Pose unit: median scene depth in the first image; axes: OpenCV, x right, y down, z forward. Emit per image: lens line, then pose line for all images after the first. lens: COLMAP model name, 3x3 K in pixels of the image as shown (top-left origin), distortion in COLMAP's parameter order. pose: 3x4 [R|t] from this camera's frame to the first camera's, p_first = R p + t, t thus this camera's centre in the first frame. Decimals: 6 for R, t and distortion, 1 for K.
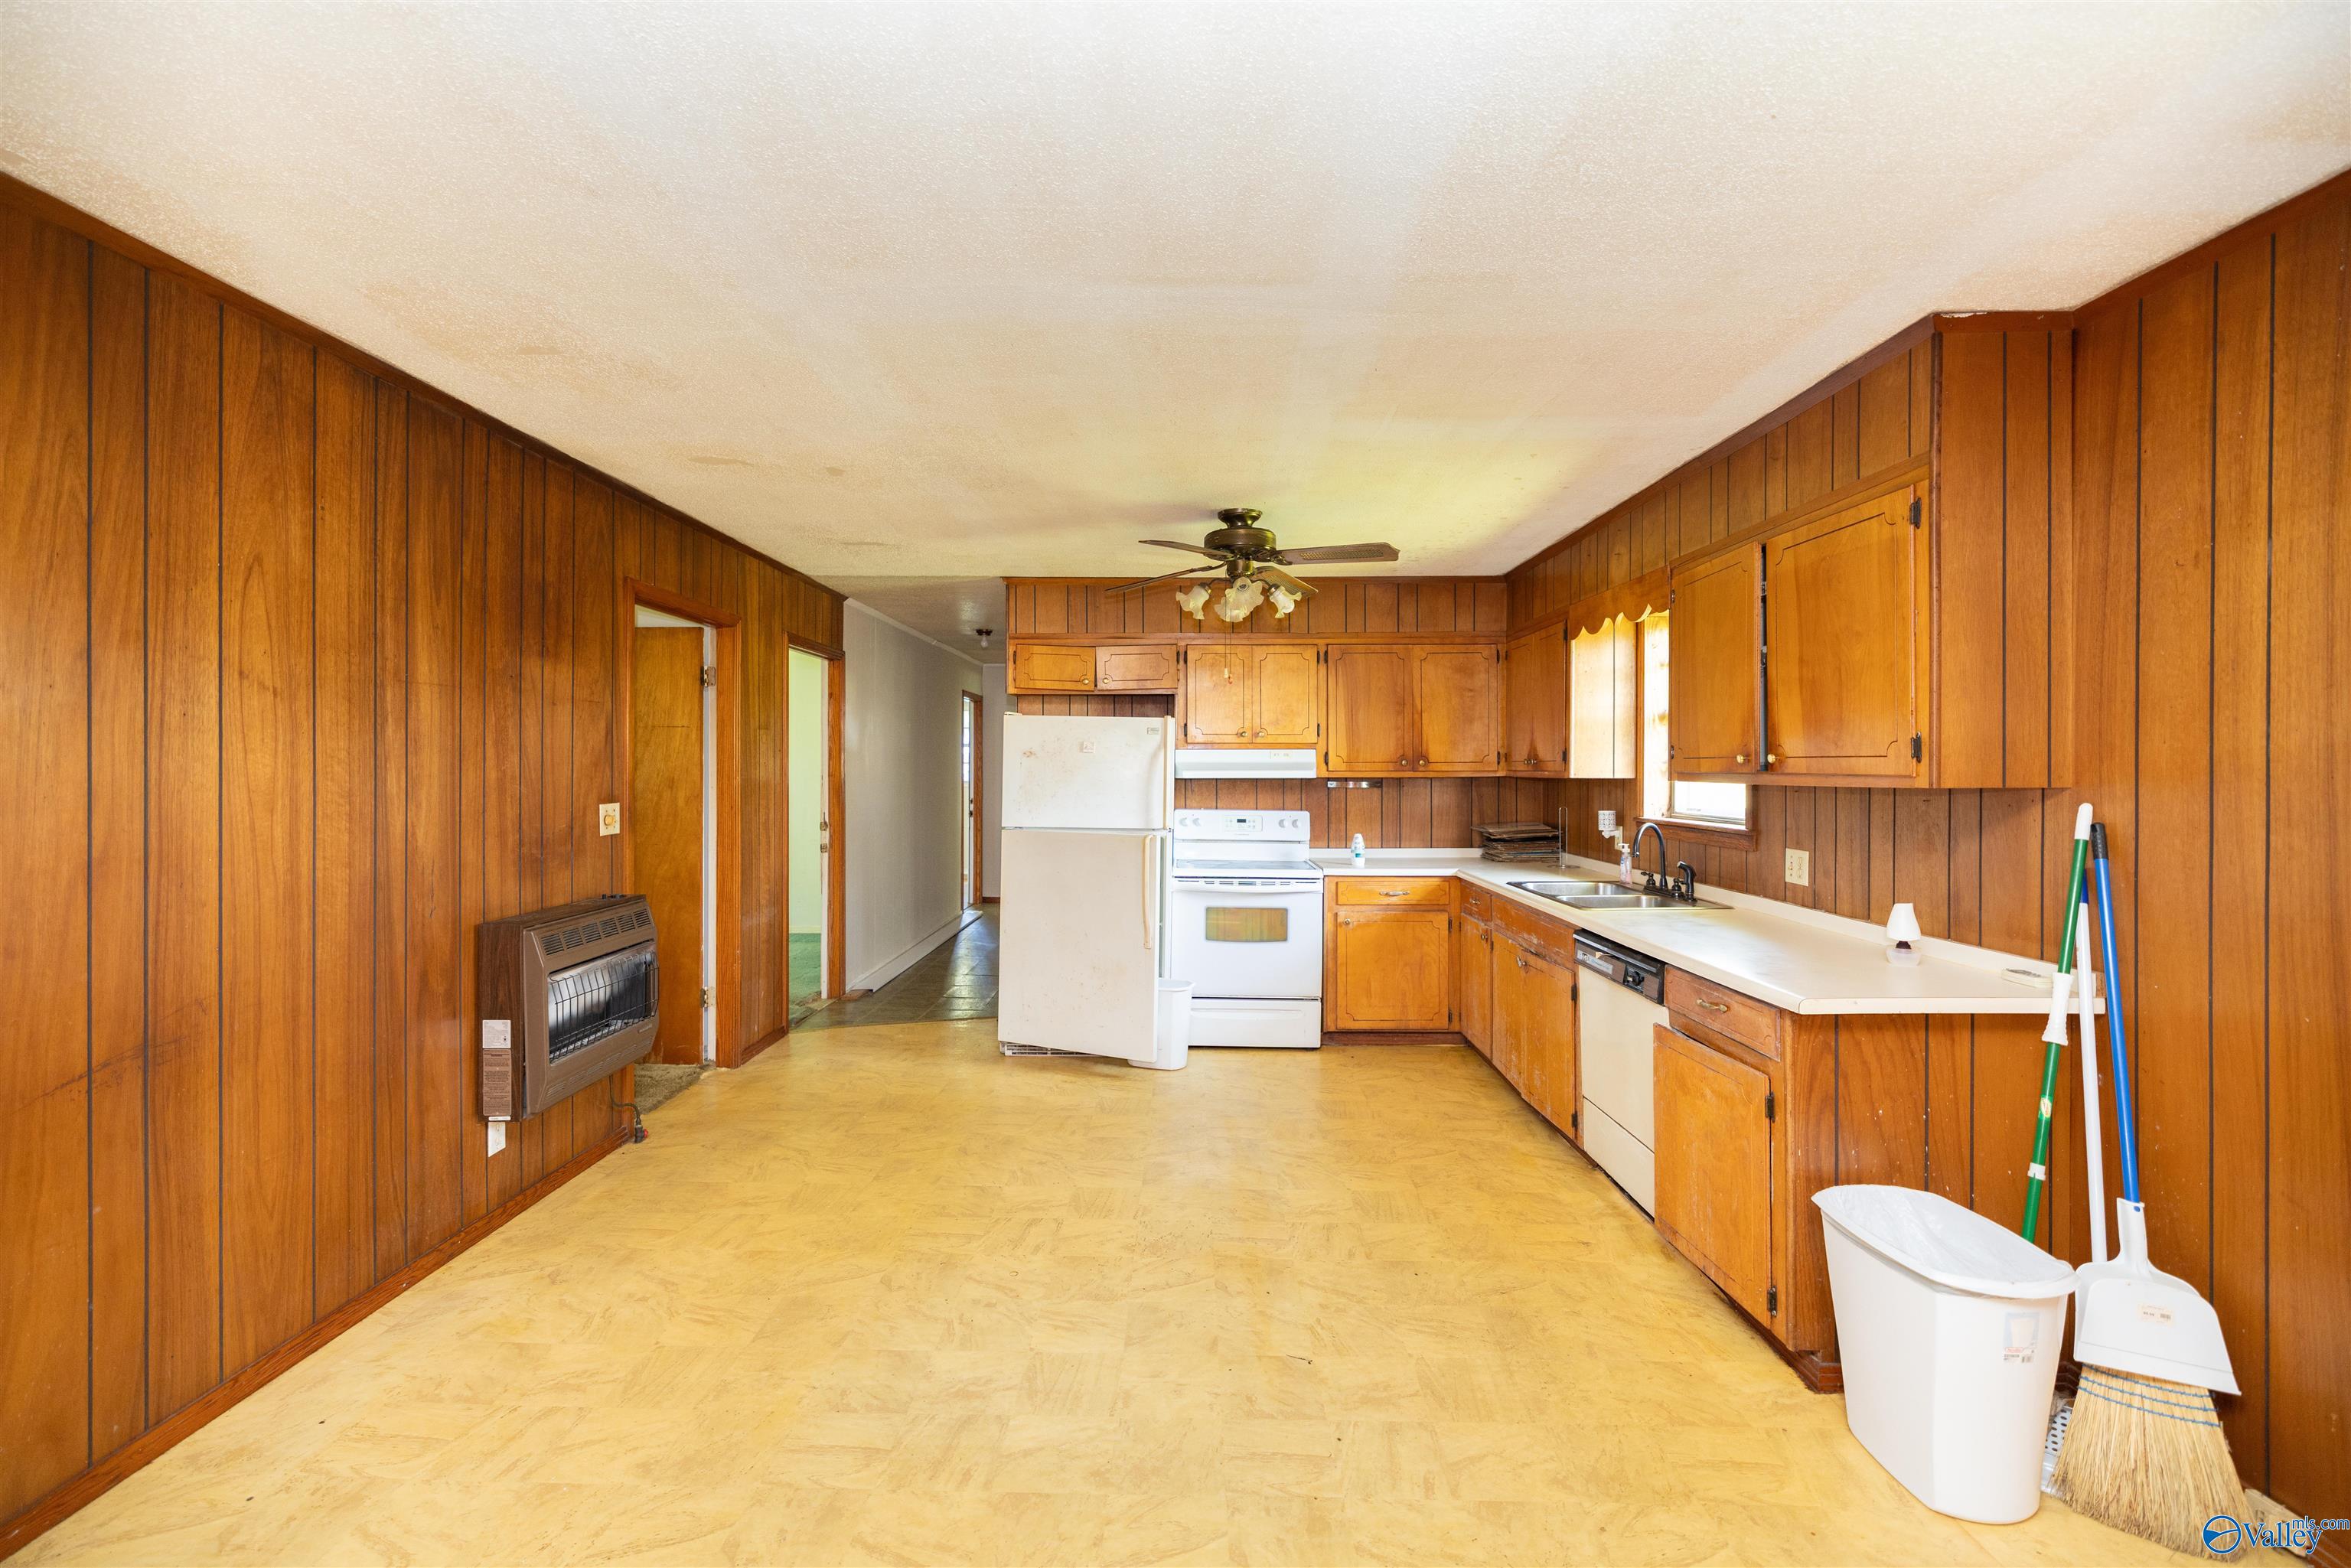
lens RADIAL K [[981.3, 0, 1167.6], [0, 981.3, 770.7], [0, 0, 1]] dist [0.002044, -0.000246]
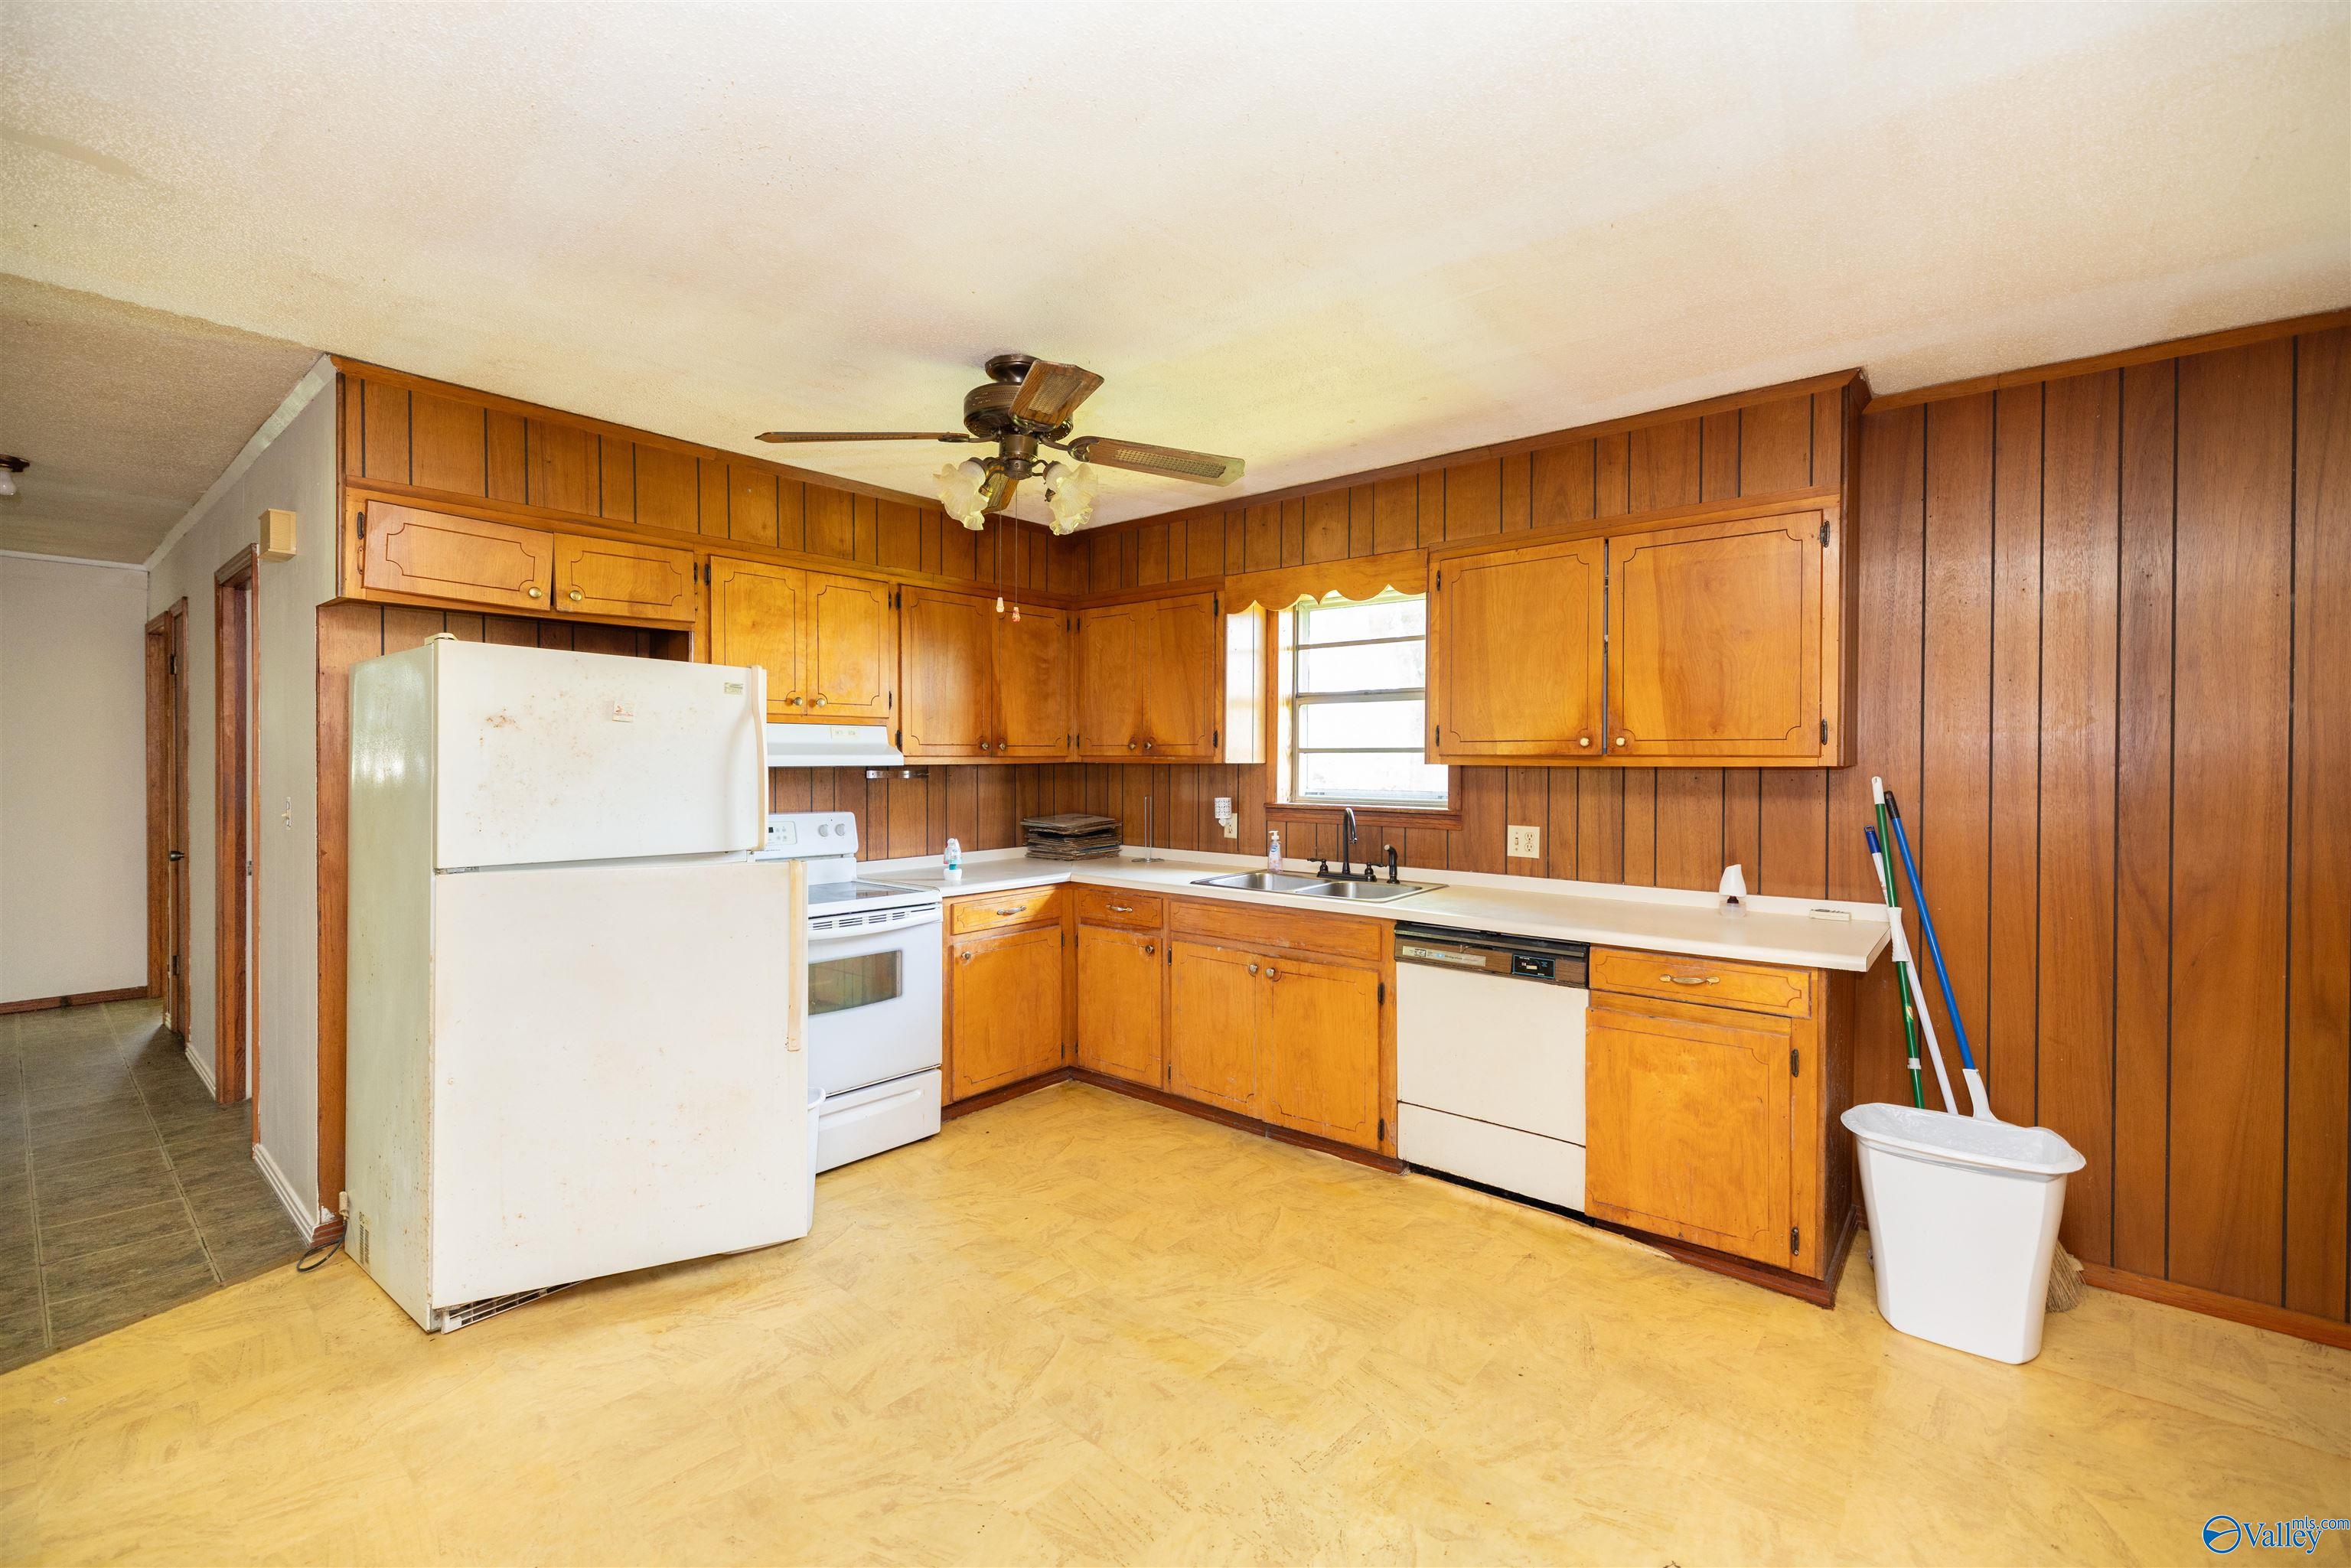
lens RADIAL K [[1001.1, 0, 1171.8], [0, 1001.1, 771.4], [0, 0, 1]] dist [0.003273, -0.000829]
pose [[0.632473, -0.010336, 0.774513, -0.489518], [0.002331, 0.999932, 0.011441, 0.005984], [-0.774579, -0.005431, 0.632454, 0.613633]]
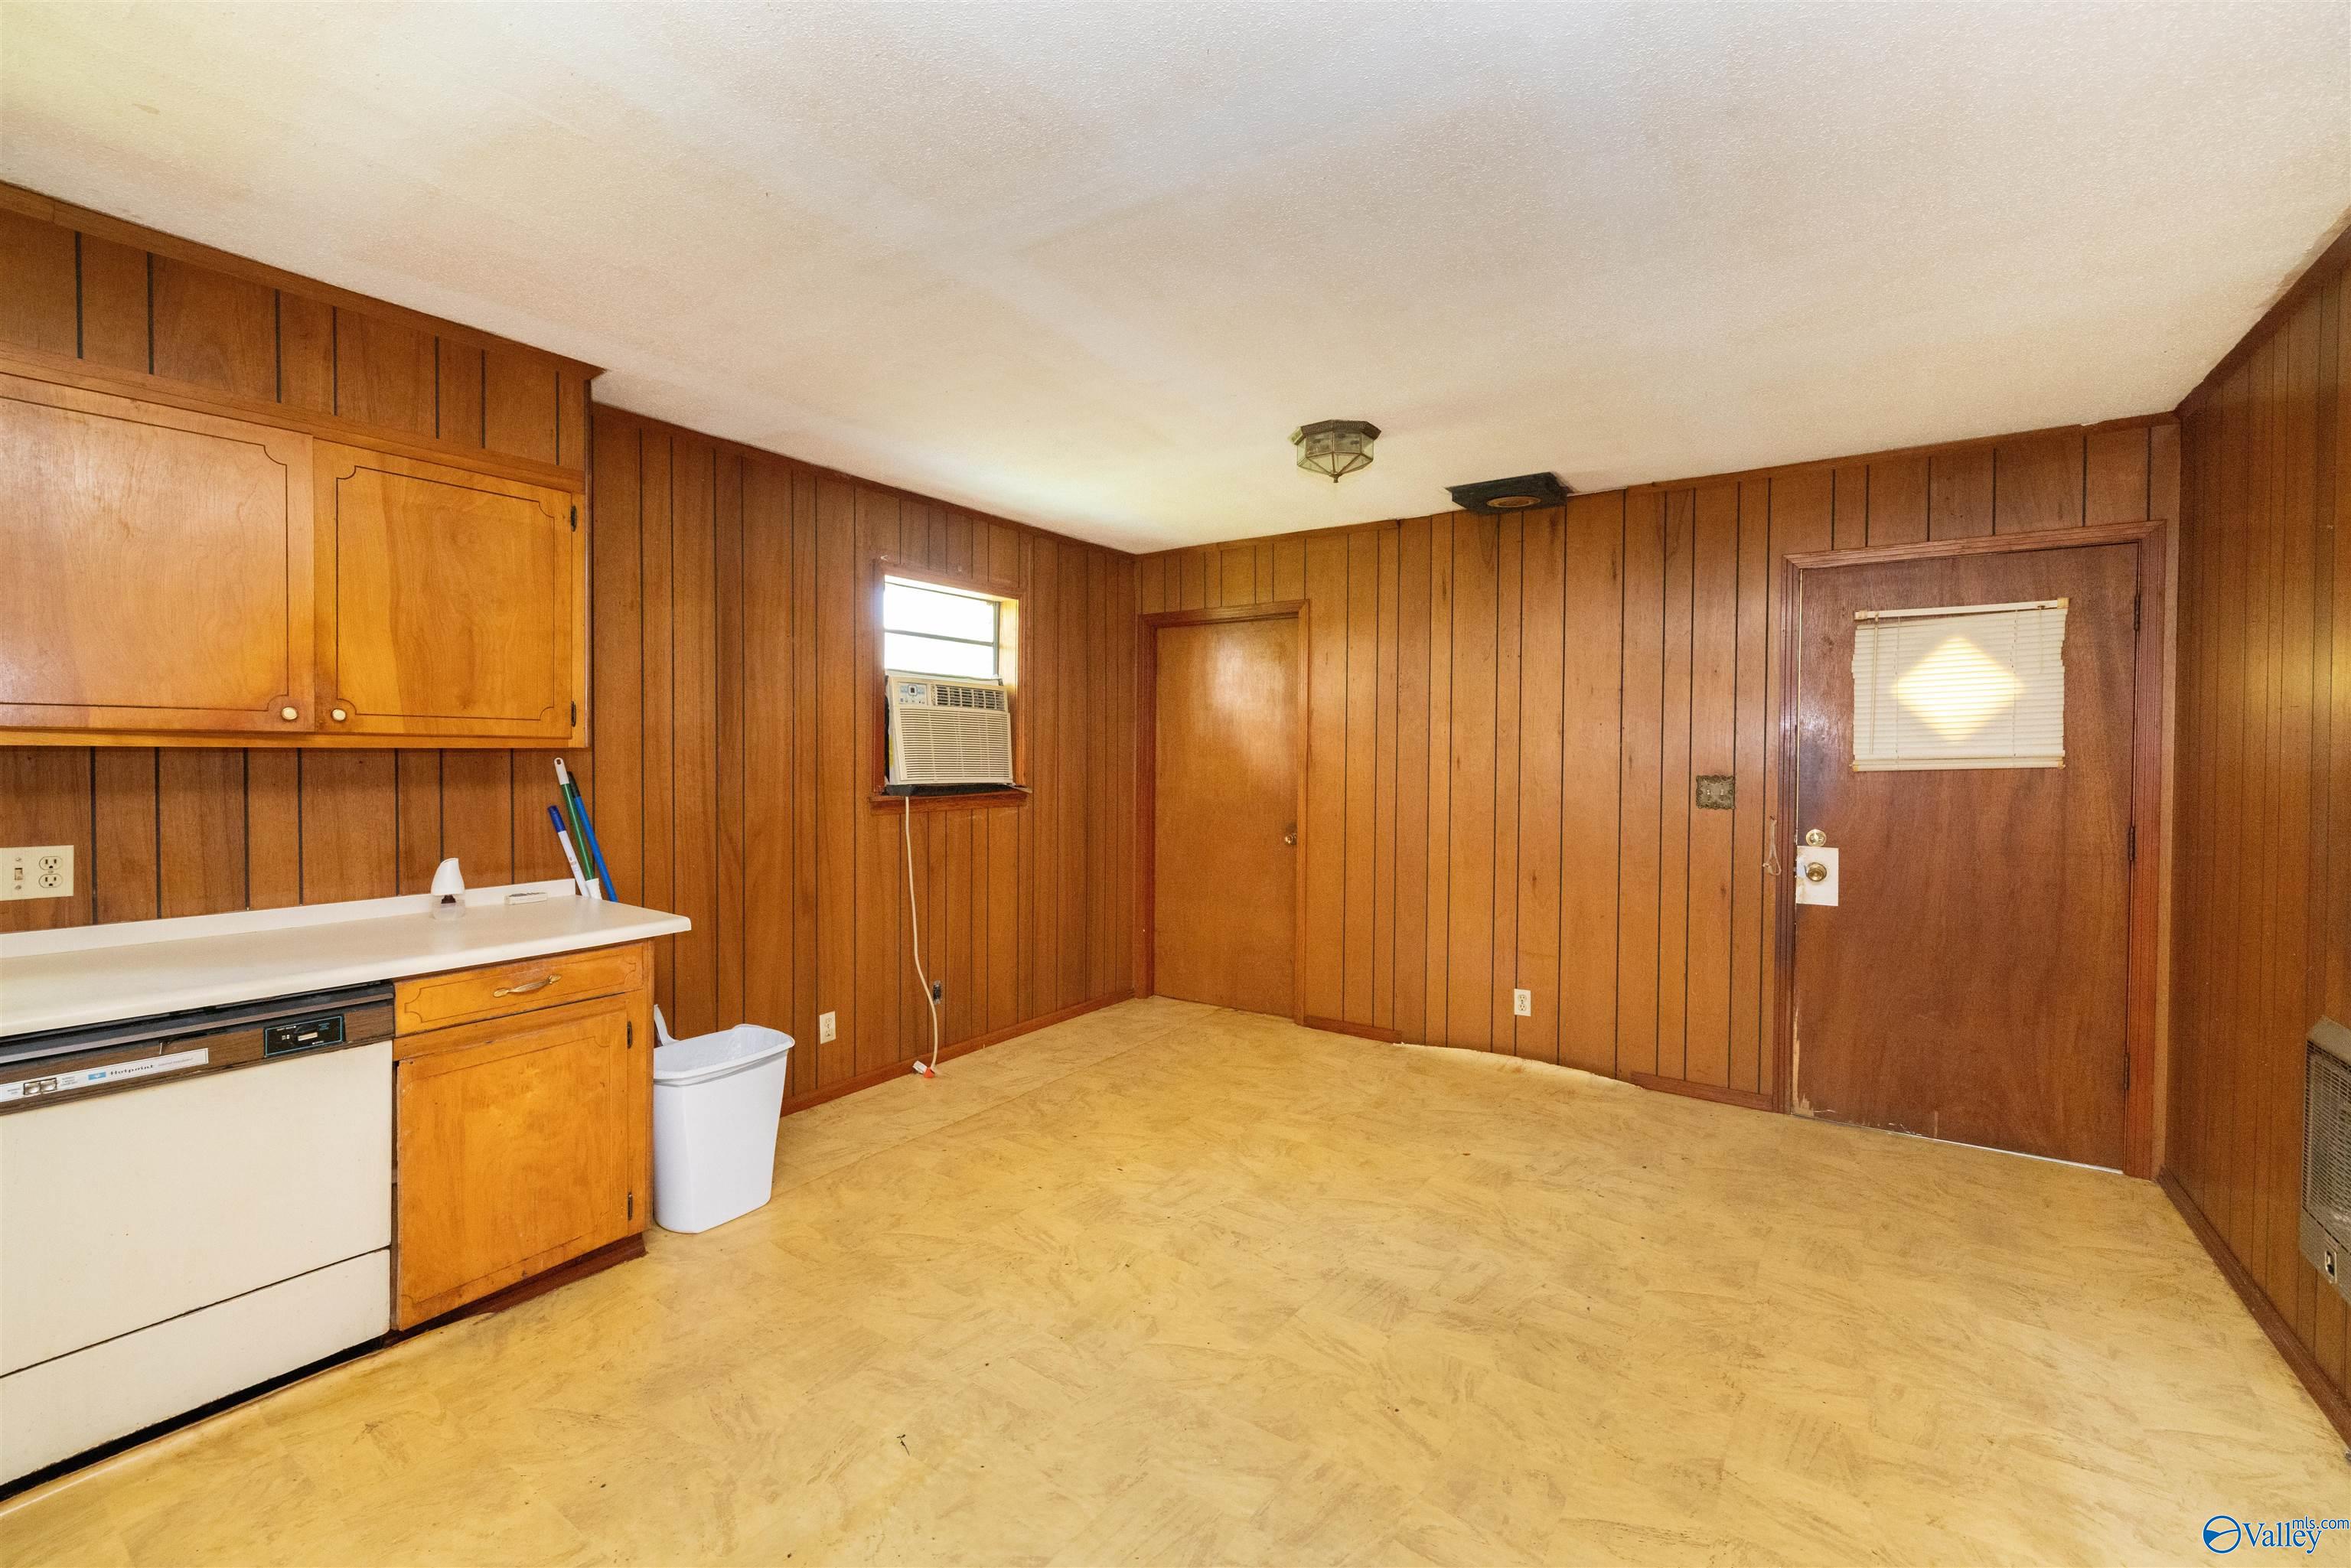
lens RADIAL K [[981.3, 0, 1176.4], [0, 981.3, 770.7], [0, 0, 1]] dist [0.002044, -0.000246]
pose [[-0.837721, -0.018358, 0.545790, -0.372189], [-0.006761, 0.999707, 0.023248, 0.009355], [-0.546057, 0.015785, -0.837599, 1.166875]]
